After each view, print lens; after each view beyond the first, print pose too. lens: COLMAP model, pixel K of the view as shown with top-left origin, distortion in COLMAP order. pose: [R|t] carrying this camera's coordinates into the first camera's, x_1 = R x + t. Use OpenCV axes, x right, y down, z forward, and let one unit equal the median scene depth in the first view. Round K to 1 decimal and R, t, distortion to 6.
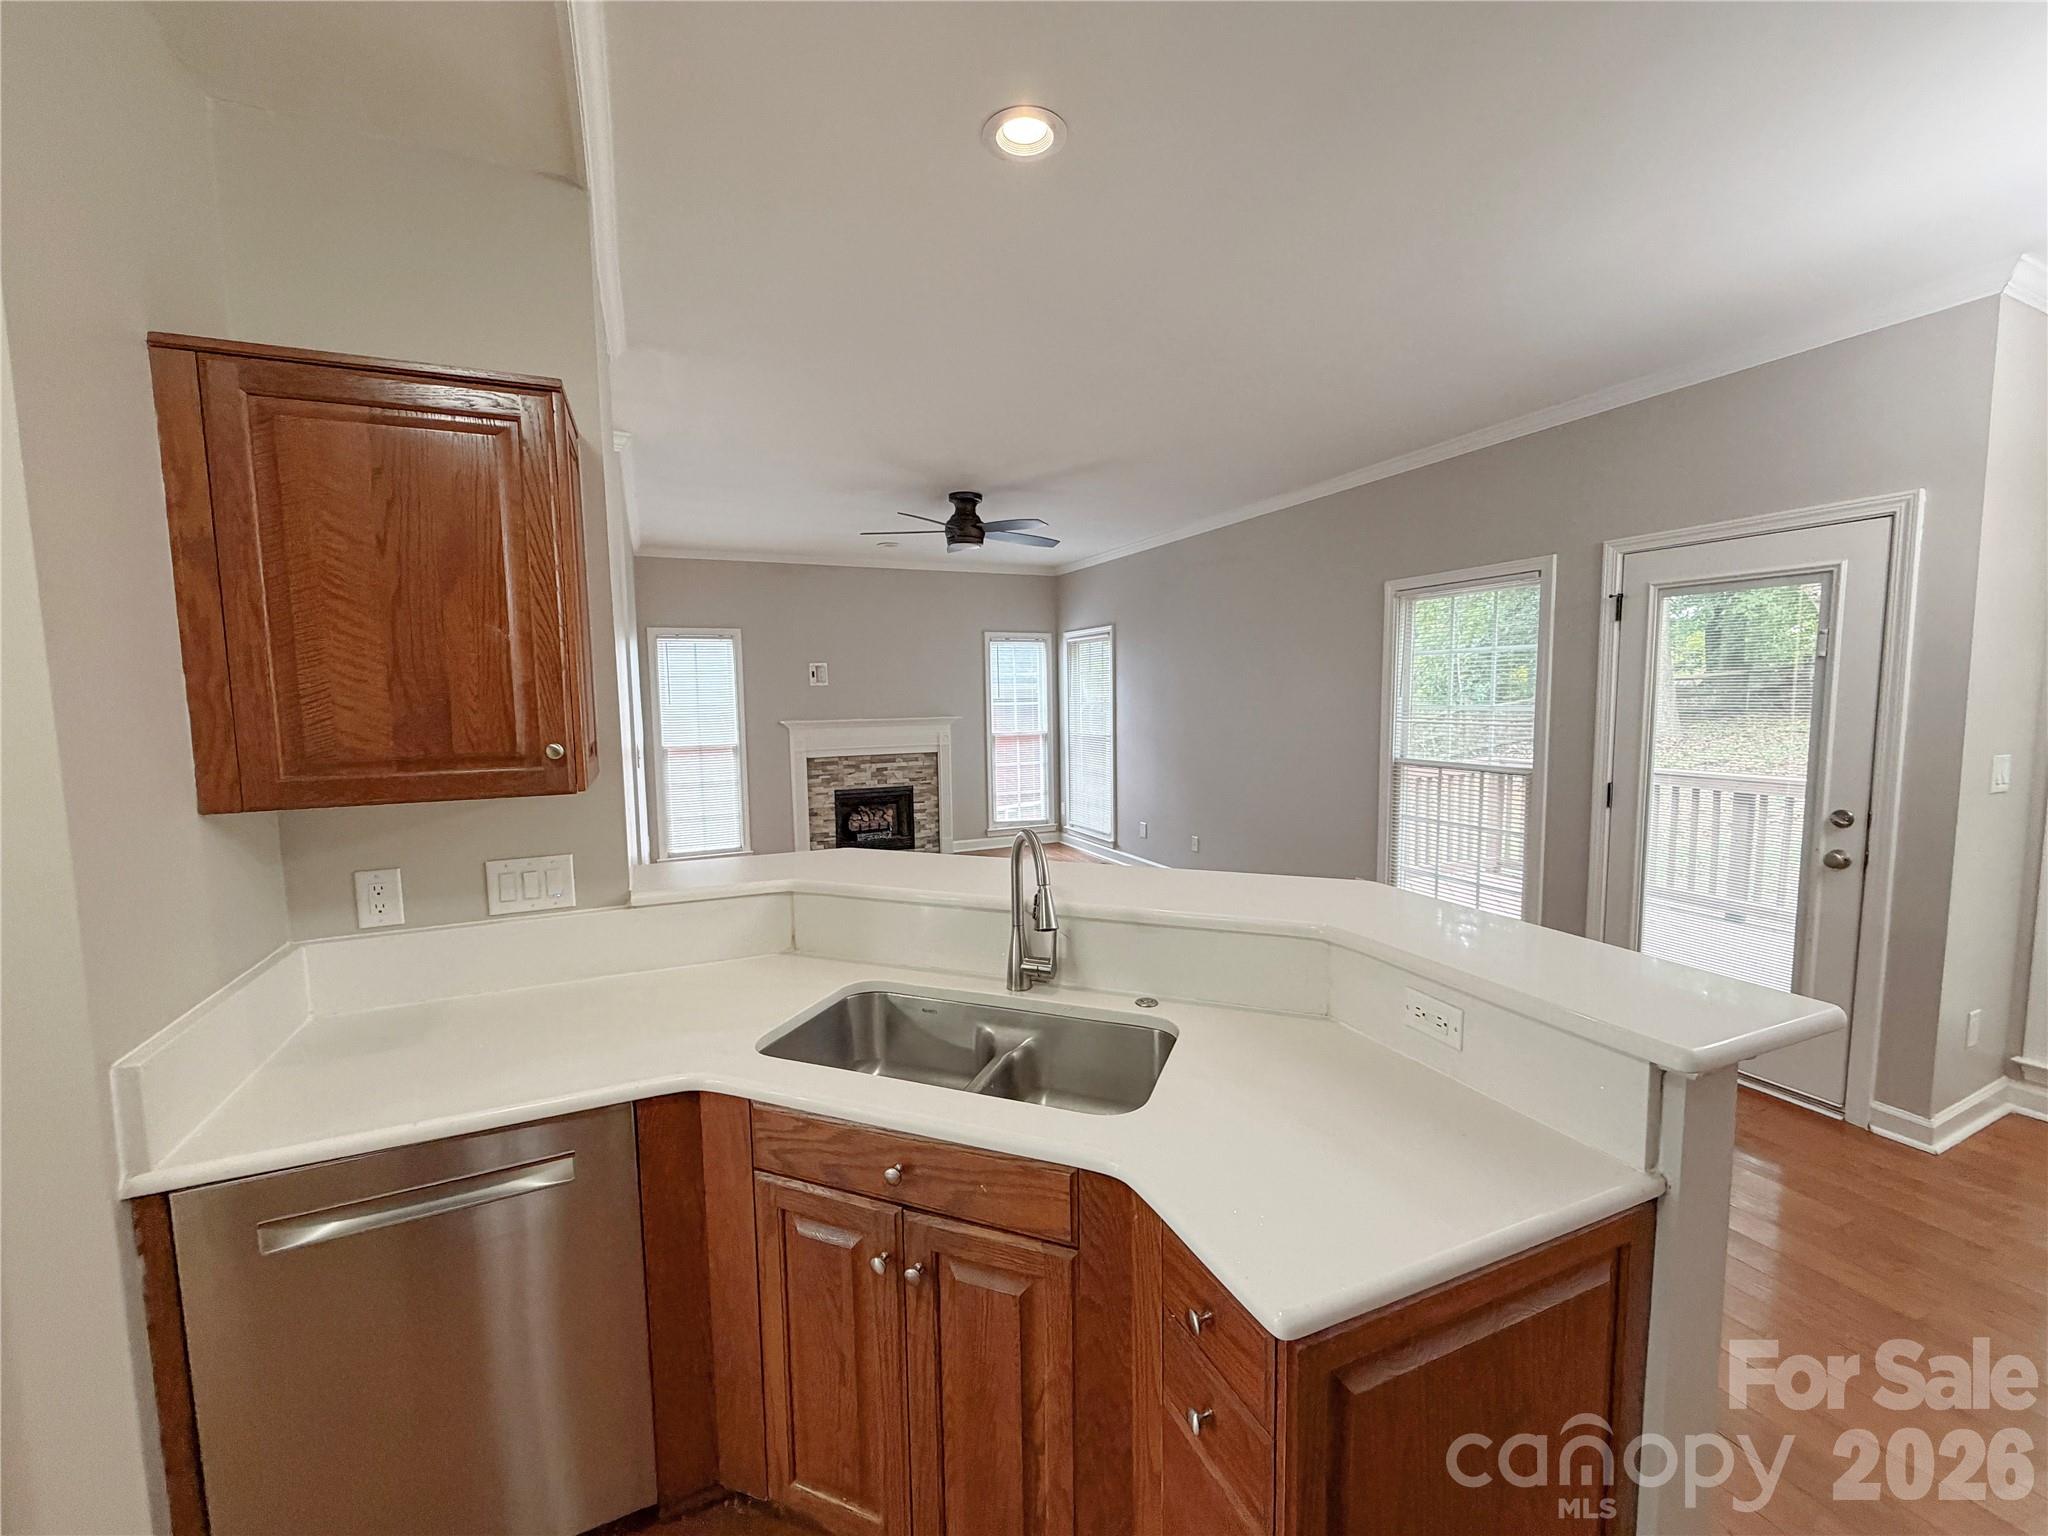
lens RADIAL K [[827.2, 0, 1027.7], [0, 827.2, 763.8], [0, 0, 1]] dist [-0.000584, -0.000075]
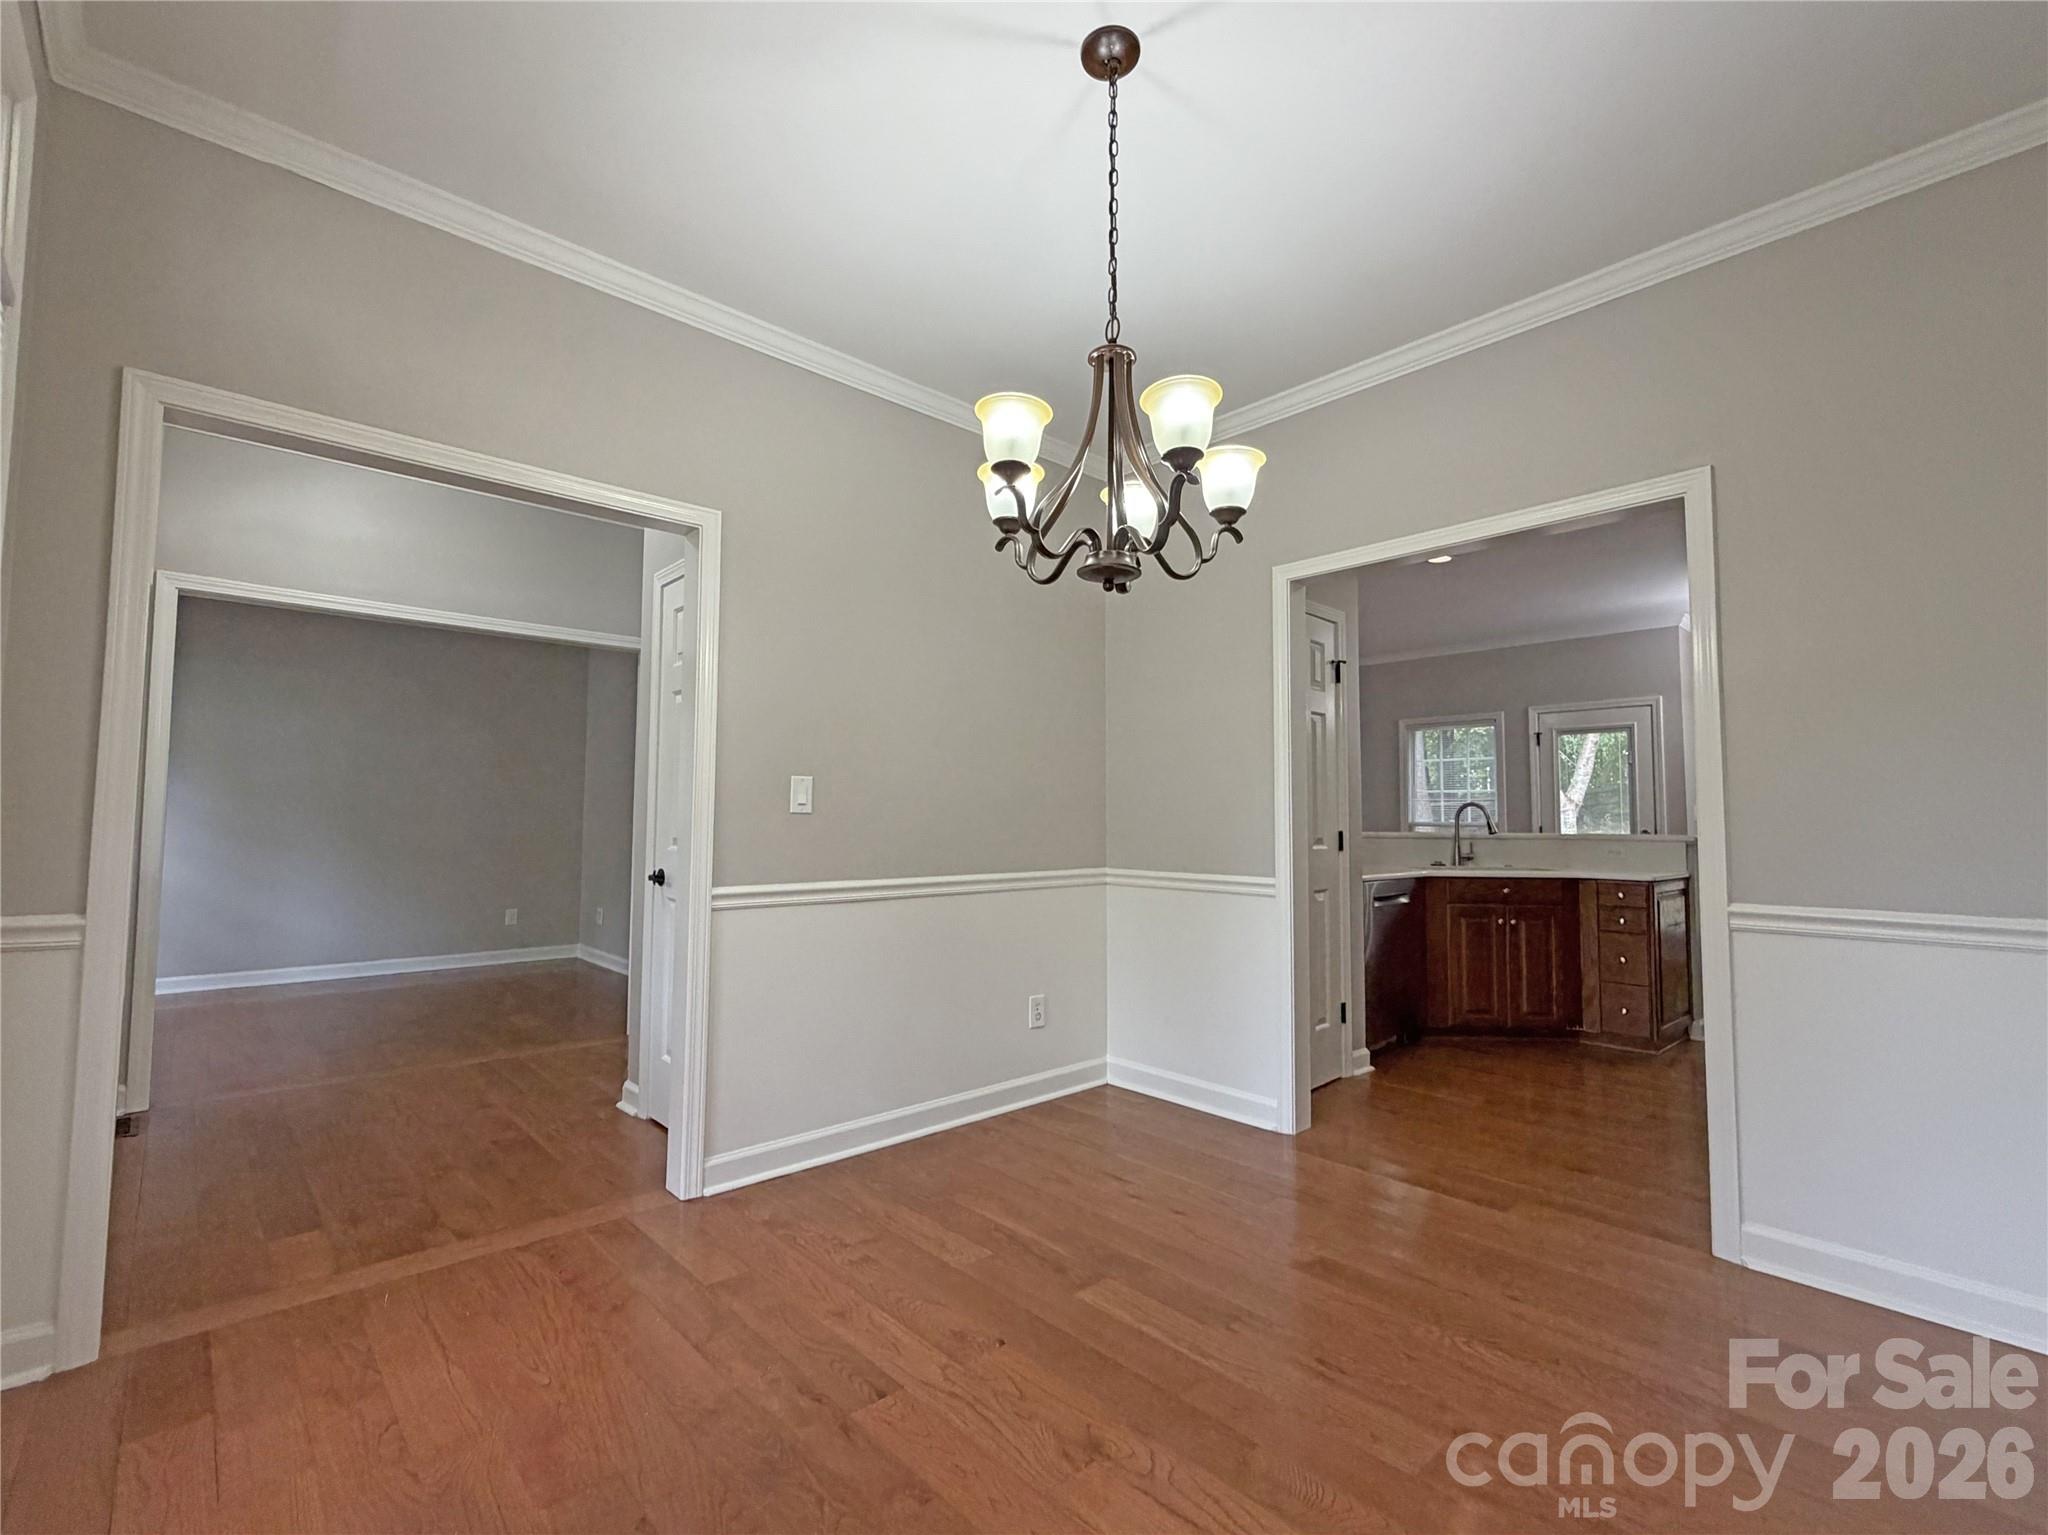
lens RADIAL K [[914.3, 0, 1024.0], [0, 914.3, 767.5], [0, 0, 1]] dist [-0.000820, -0.000102]
pose [[0.944390, 0.043013, 0.326002, -2.968420], [0.007533, 0.988318, -0.152220, 0.519669], [-0.328741, 0.146210, 0.933034, -1.651909]]
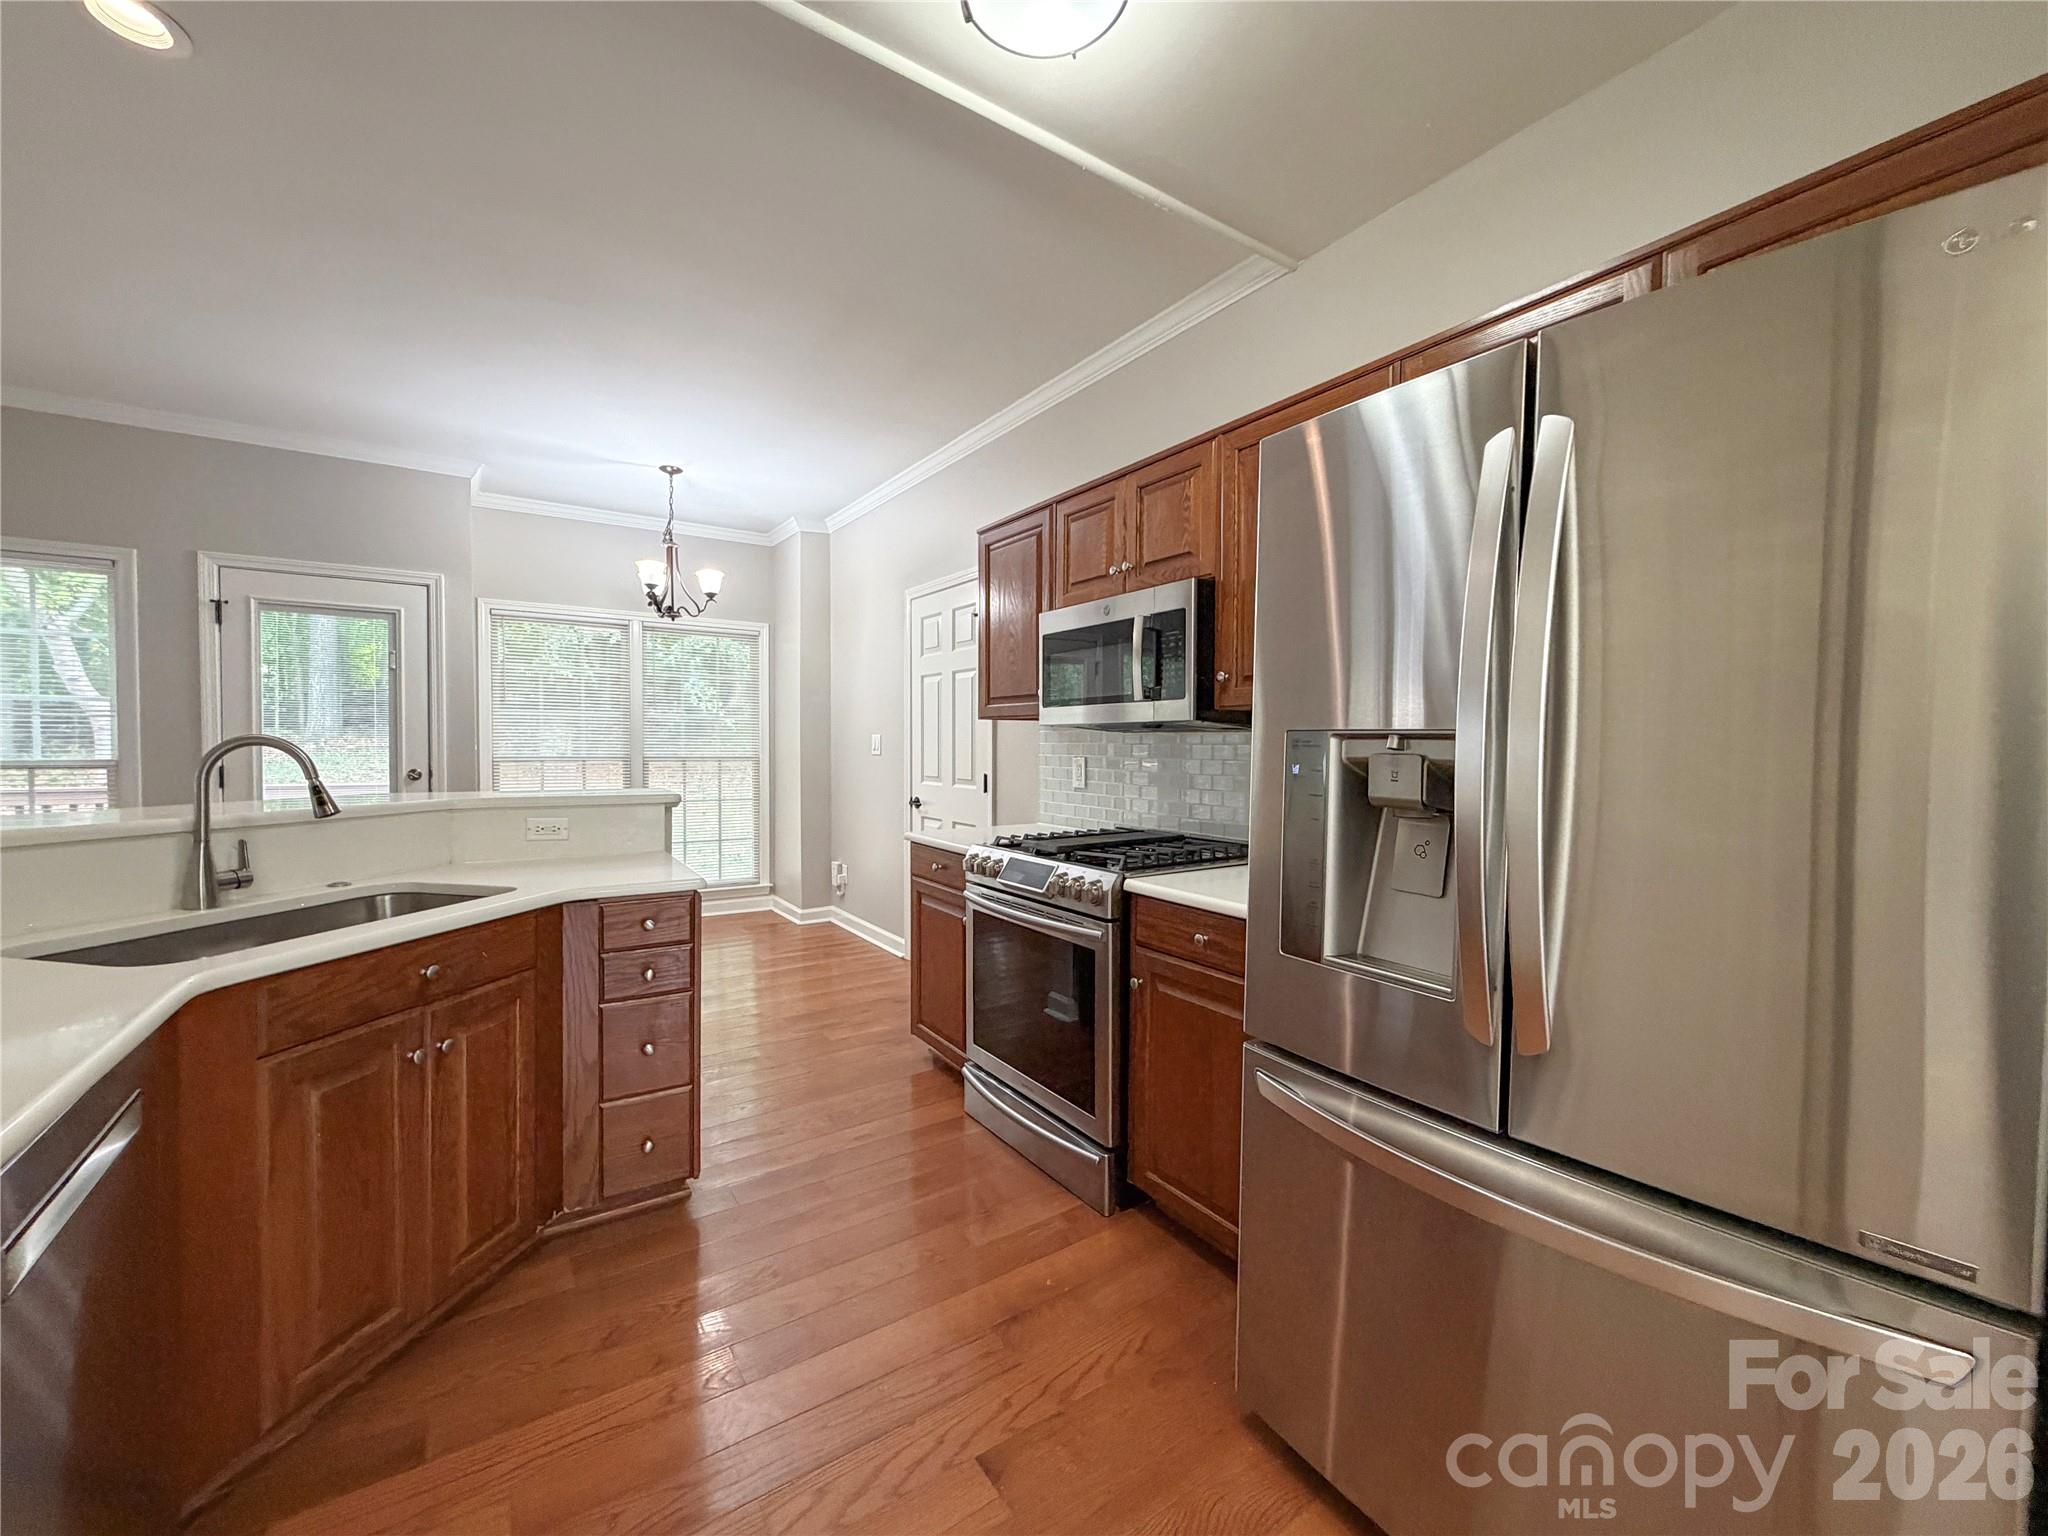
lens RADIAL K [[827.2, 0, 1027.7], [0, 827.2, 763.8], [0, 0, 1]] dist [-0.000584, -0.000075]
pose [[-0.178701, -0.005113, 0.983890, -1.506304], [0.084572, 0.996206, 0.020538, 0.225433], [-0.980262, 0.086880, -0.177591, 0.295811]]
